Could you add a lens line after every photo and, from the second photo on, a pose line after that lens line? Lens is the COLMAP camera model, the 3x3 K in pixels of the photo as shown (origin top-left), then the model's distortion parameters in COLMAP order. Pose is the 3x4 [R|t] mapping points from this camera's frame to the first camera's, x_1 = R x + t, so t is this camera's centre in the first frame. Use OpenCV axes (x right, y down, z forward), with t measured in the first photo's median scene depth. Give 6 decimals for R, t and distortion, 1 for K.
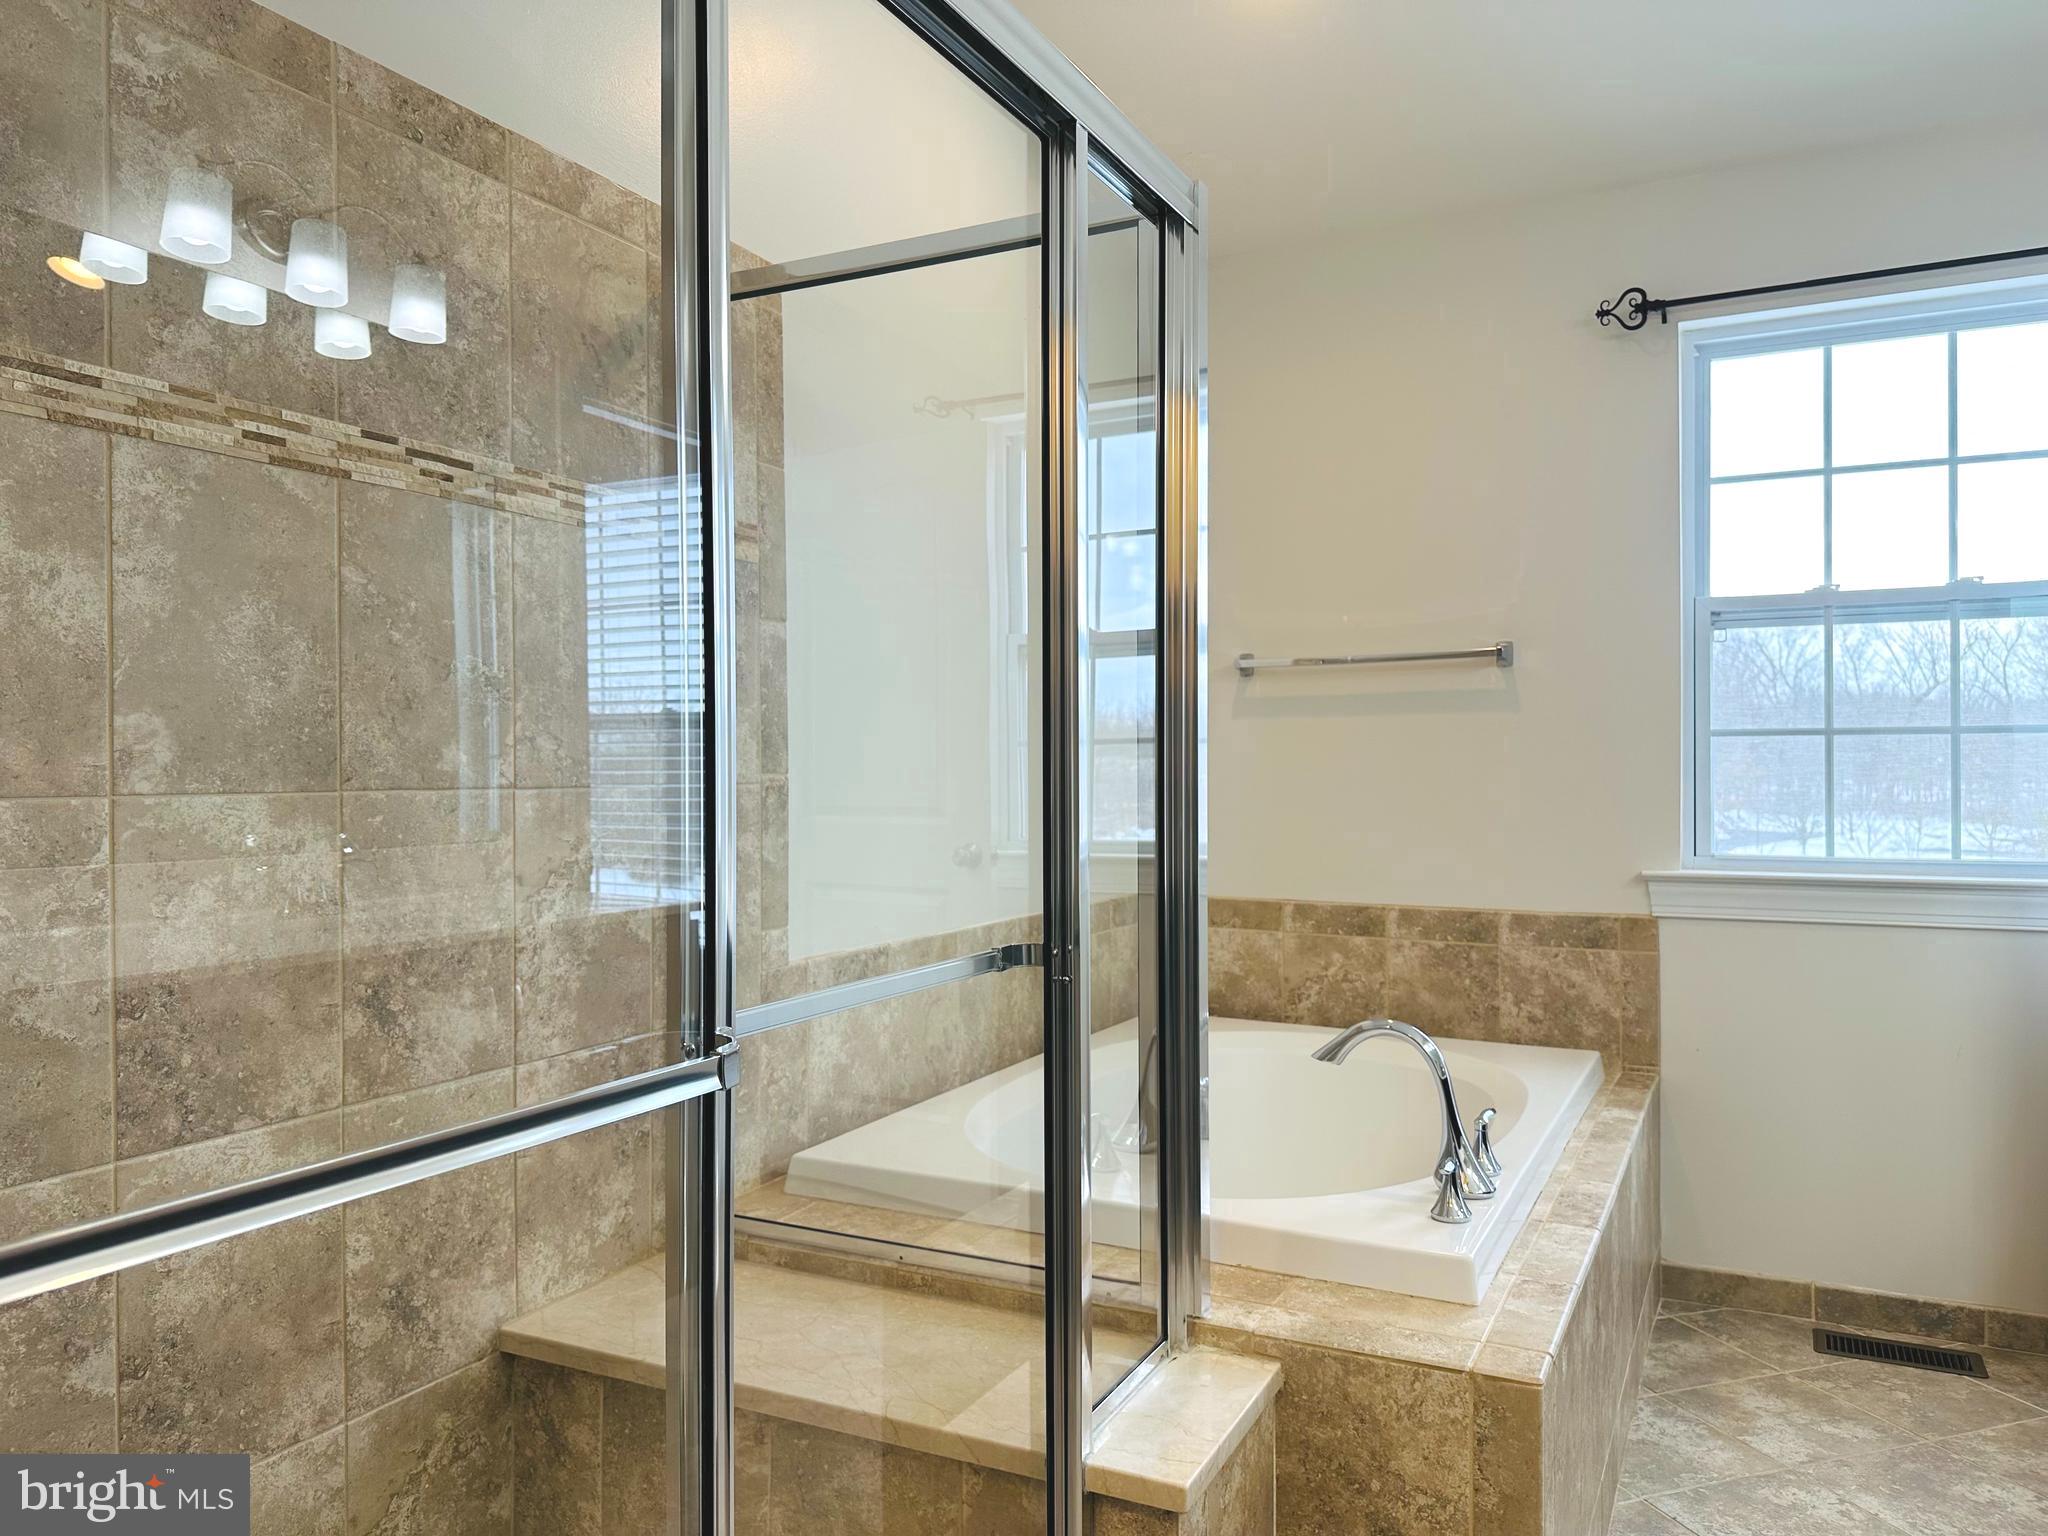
lens RADIAL K [[1437.7, 0, 1033.7], [0, 1437.7, 763.0], [0, 0, 1]] dist [0.044681, -0.044007]
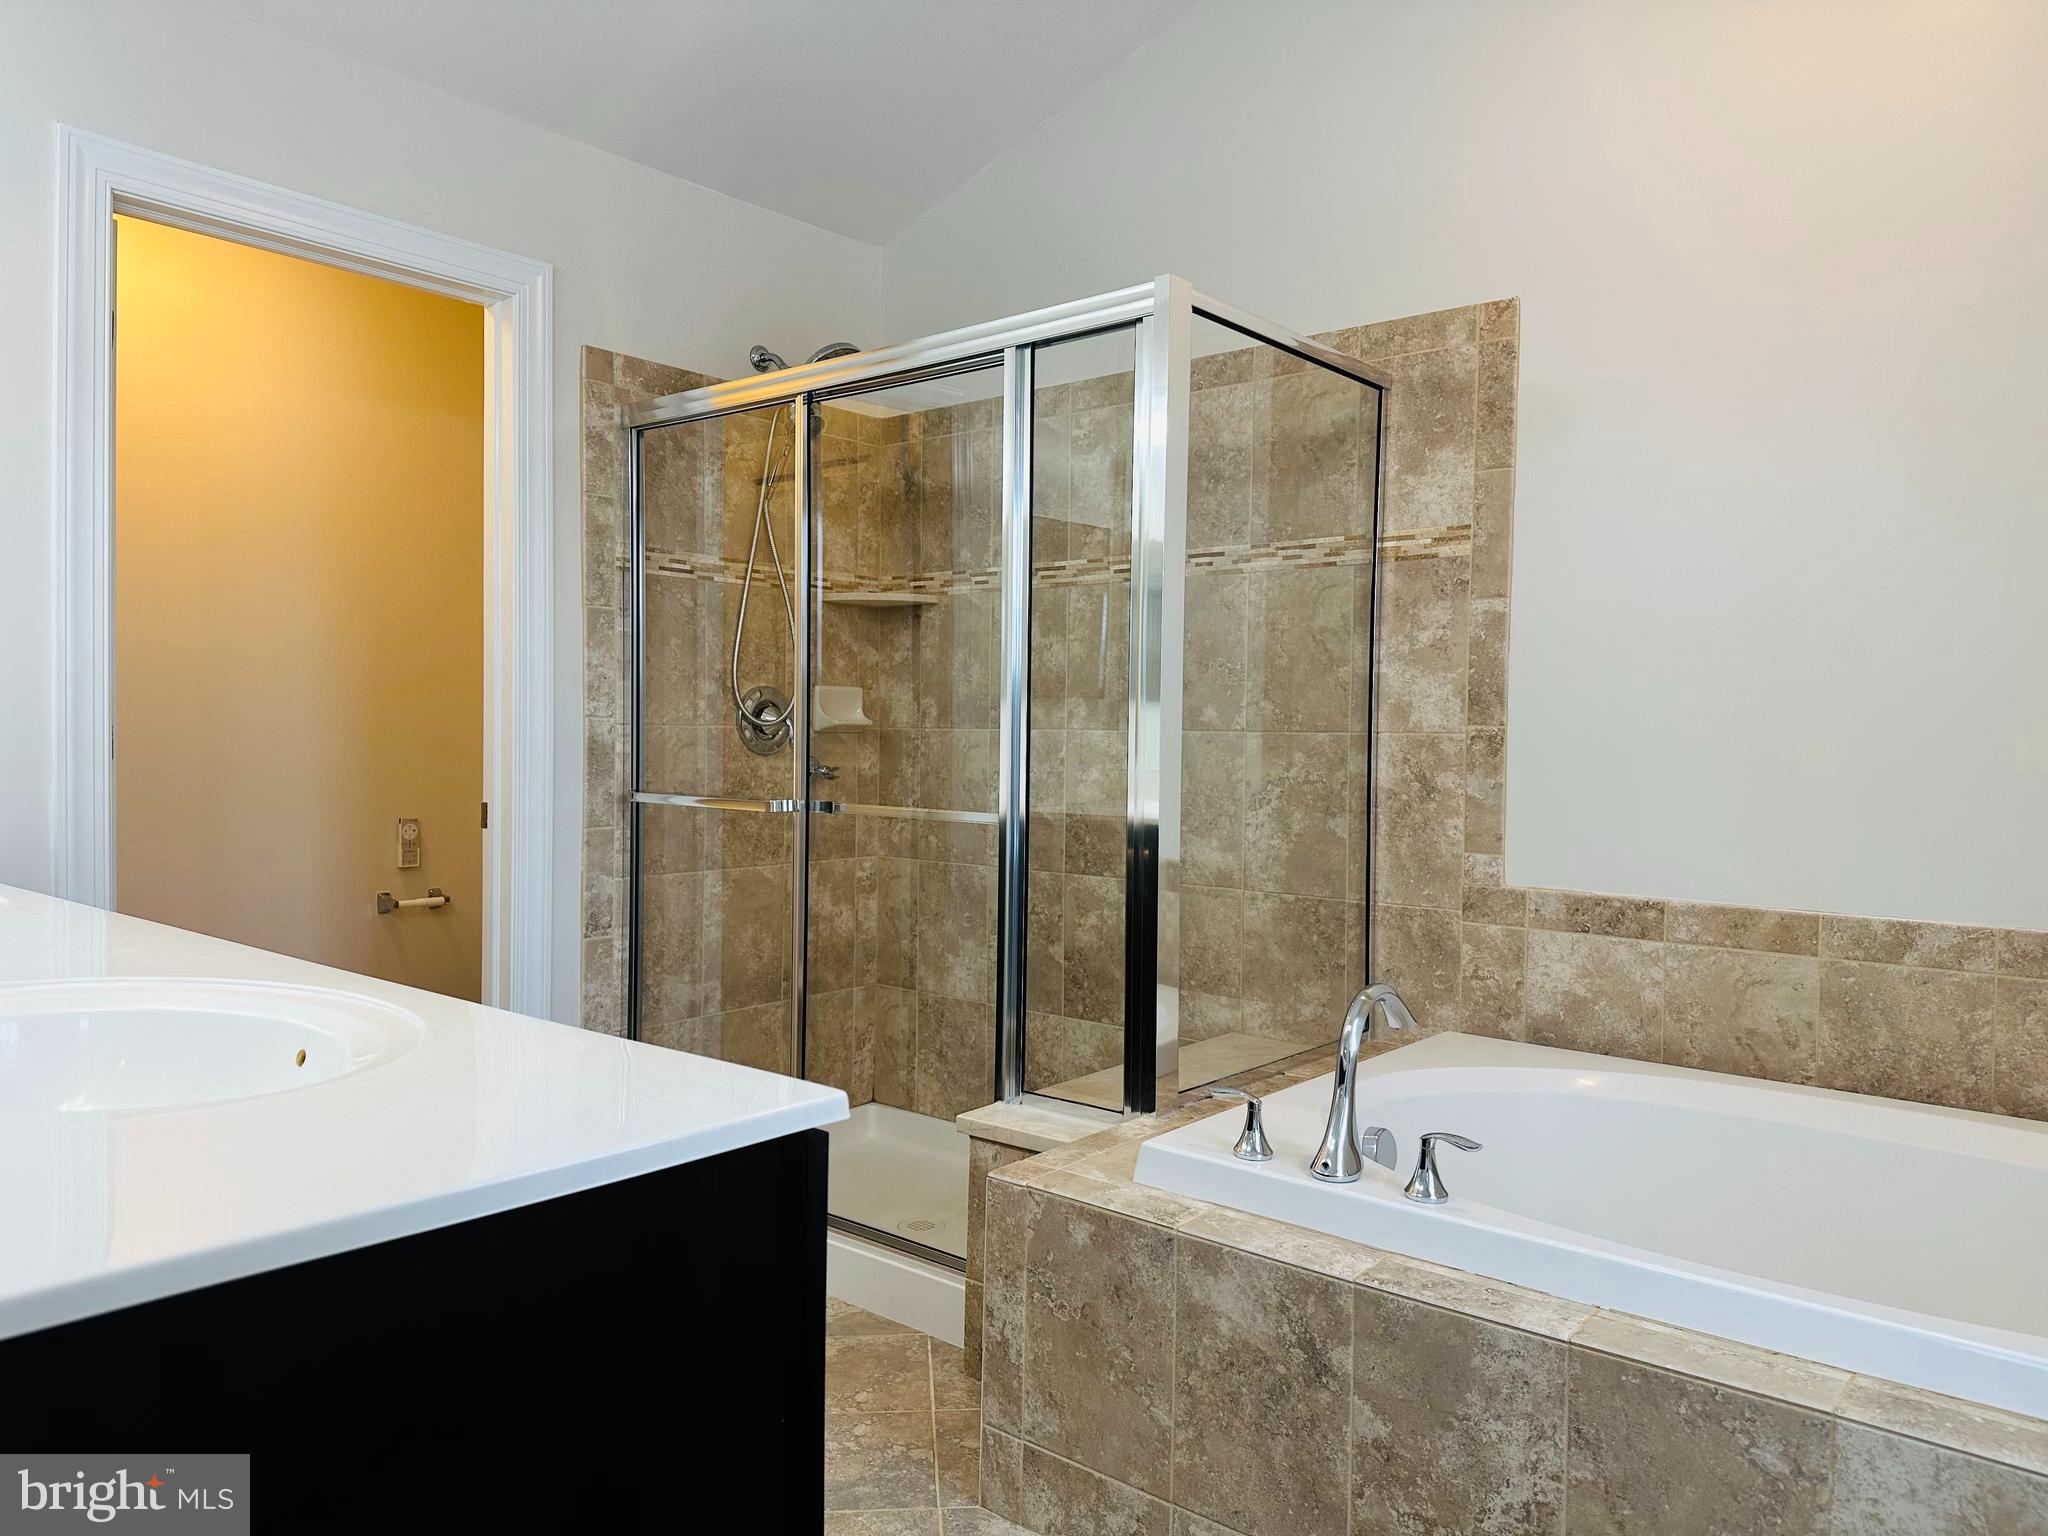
lens RADIAL K [[1437.7, 0, 1032.0], [0, 1437.7, 767.9], [0, 0, 1]] dist [0.044681, -0.044007]
pose [[-0.232928, 0.016786, -0.972349, 1.369096], [-0.014364, 0.999683, 0.020698, 0.029287], [0.972388, 0.018788, -0.232613, 1.142772]]
